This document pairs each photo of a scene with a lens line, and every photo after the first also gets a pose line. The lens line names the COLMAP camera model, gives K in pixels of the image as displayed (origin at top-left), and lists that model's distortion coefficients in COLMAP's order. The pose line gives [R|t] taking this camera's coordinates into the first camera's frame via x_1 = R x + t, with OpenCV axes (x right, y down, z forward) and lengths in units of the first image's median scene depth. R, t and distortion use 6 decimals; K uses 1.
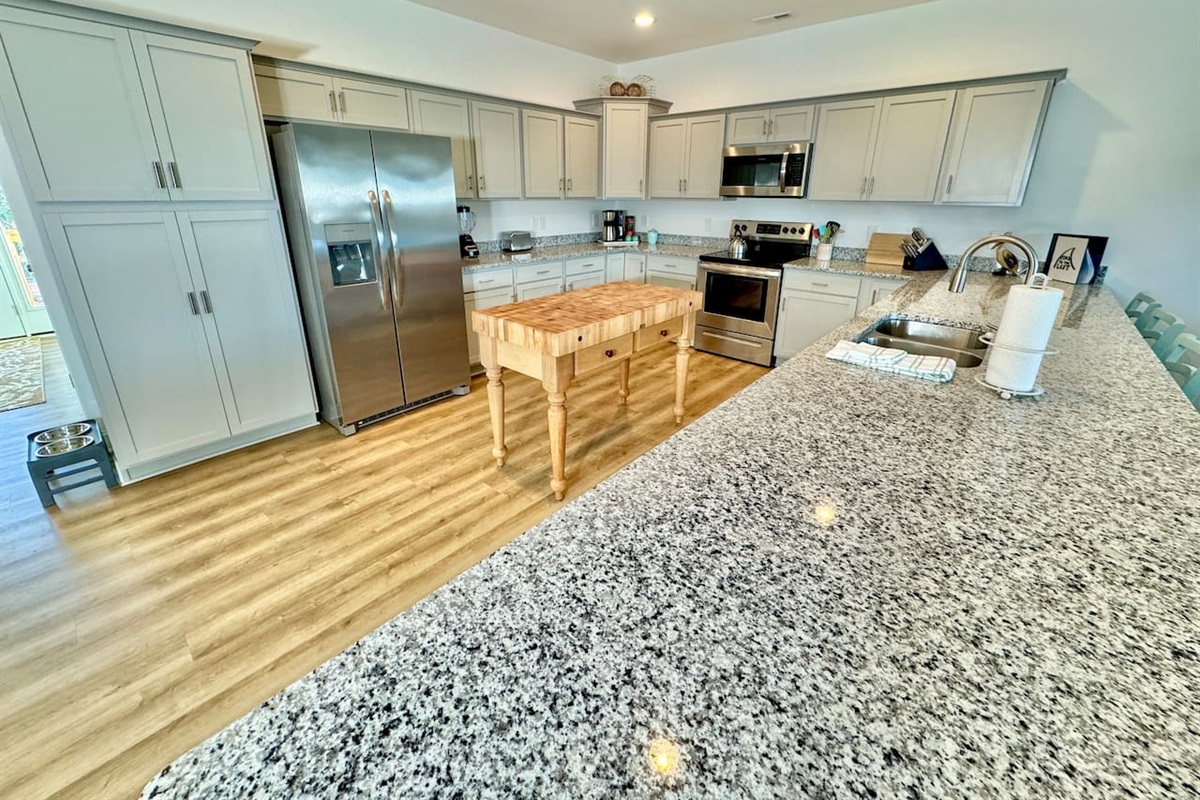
lens RADIAL K [[477.4, 0, 600.7], [0, 477.4, 348.1], [0, 0, 1]] dist [-0.004394, -0.001725]
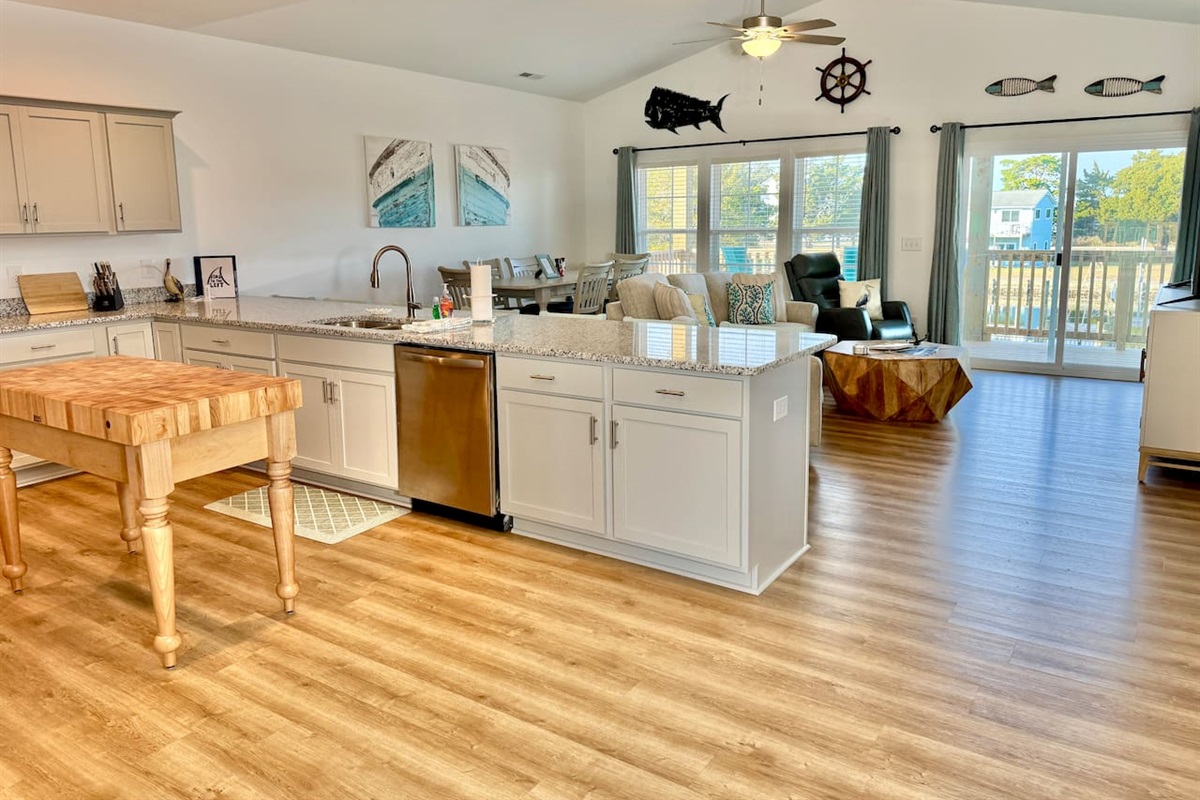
lens RADIAL K [[830.7, 0, 603.2], [0, 830.7, 354.8], [0, 0, 1]] dist [0.045226, -0.064114]
pose [[-0.132194, -0.165172, 0.977365, -0.904464], [0.320731, 0.925847, 0.199846, -0.109009], [-0.937900, 0.339890, -0.069416, 0.318169]]
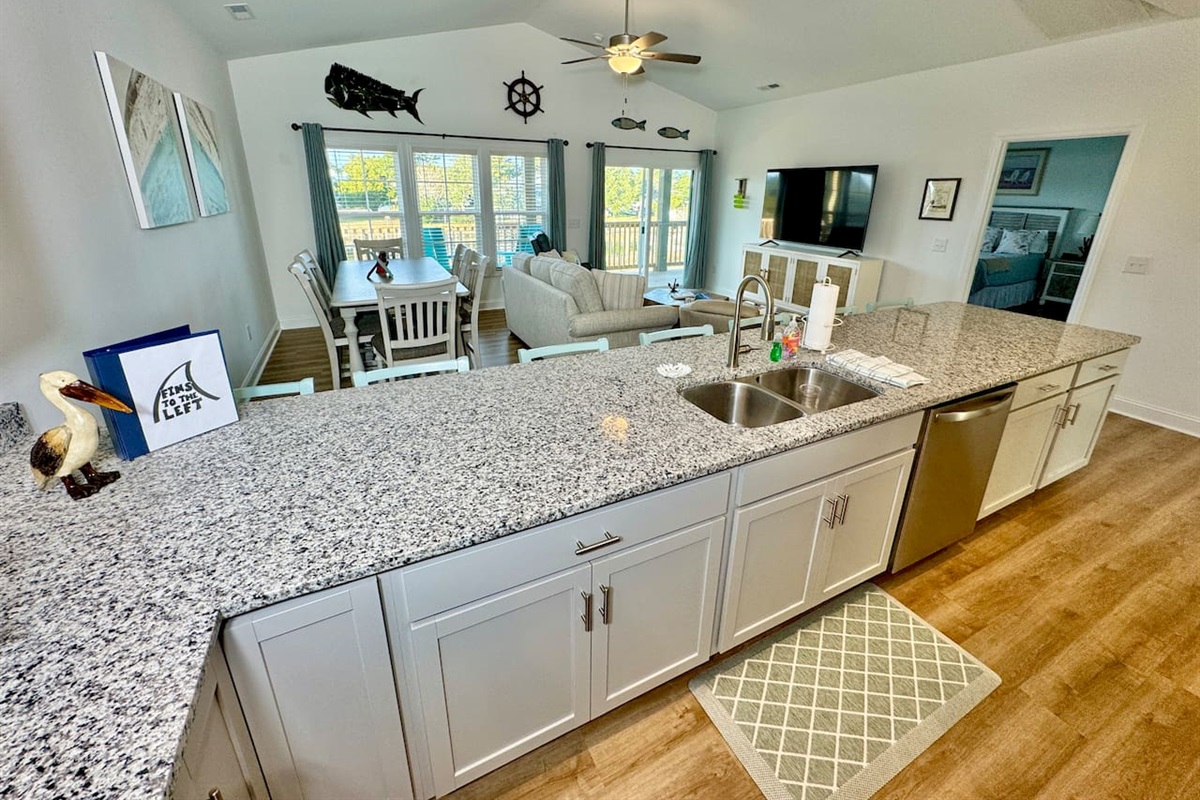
lens RADIAL K [[477.4, 0, 592.8], [0, 477.4, 342.8], [0, 0, 1]] dist [-0.004394, -0.001725]
pose [[-0.918414, -0.140160, 0.369960, 0.360850], [0.100119, 0.822358, 0.560093, -0.343716], [-0.382742, 0.551437, -0.741232, 0.951276]]
